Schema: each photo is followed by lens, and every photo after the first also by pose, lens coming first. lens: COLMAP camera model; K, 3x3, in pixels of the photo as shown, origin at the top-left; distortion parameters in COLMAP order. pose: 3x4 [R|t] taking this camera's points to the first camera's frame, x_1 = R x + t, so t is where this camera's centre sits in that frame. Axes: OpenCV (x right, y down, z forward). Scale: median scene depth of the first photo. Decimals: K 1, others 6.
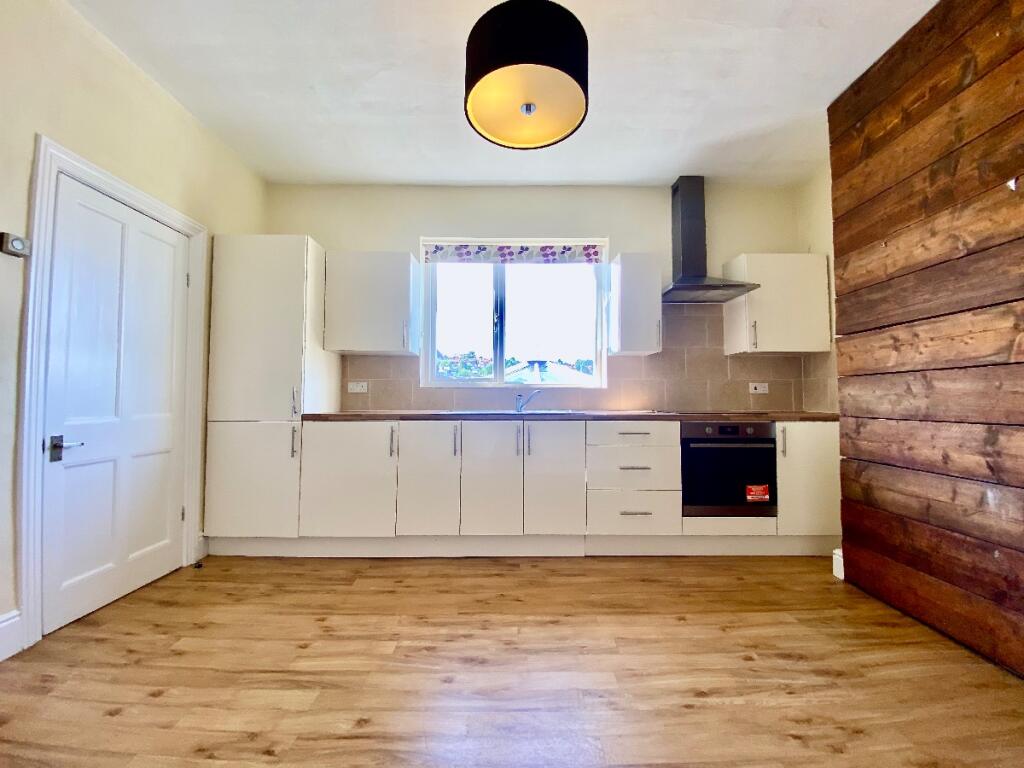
lens RADIAL K [[412.9, 0, 508.2], [0, 412.9, 379.2], [0, 0, 1]] dist [0.020830, -0.018625]
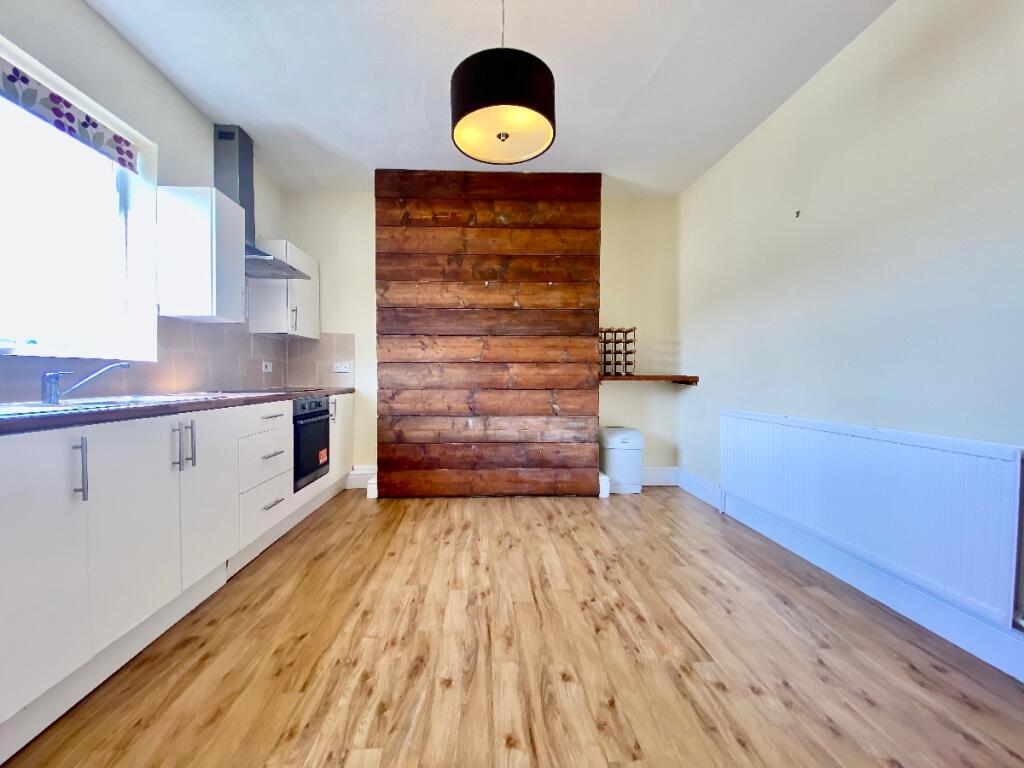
lens RADIAL K [[412.9, 0, 509.6], [0, 412.9, 380.6], [0, 0, 1]] dist [0.020830, -0.018625]
pose [[-0.052934, -0.011938, 0.998527, -0.712549], [-0.051667, 0.998622, 0.009200, 0.022378], [-0.997261, -0.051104, -0.053478, 0.628267]]
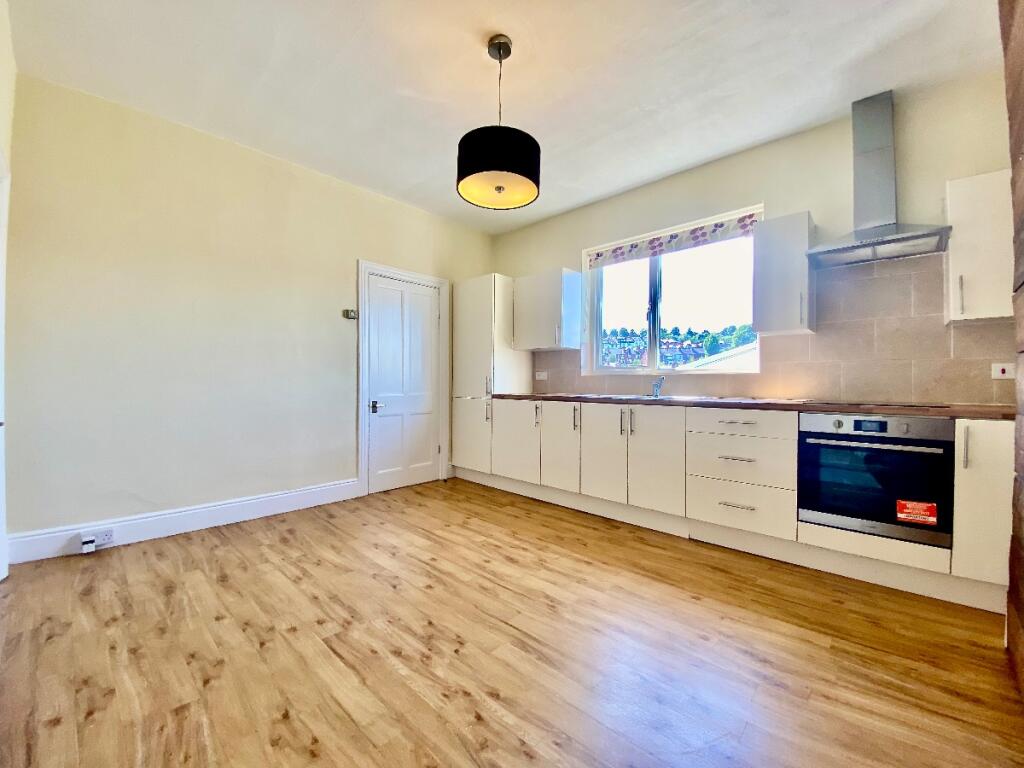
lens RADIAL K [[412.9, 0, 510.2], [0, 412.9, 378.0], [0, 0, 1]] dist [0.020830, -0.018625]
pose [[0.725050, -0.004129, -0.688684, 0.675028], [0.029784, 0.999234, 0.025366, -0.010270], [0.688052, -0.038903, 0.724618, -0.041226]]
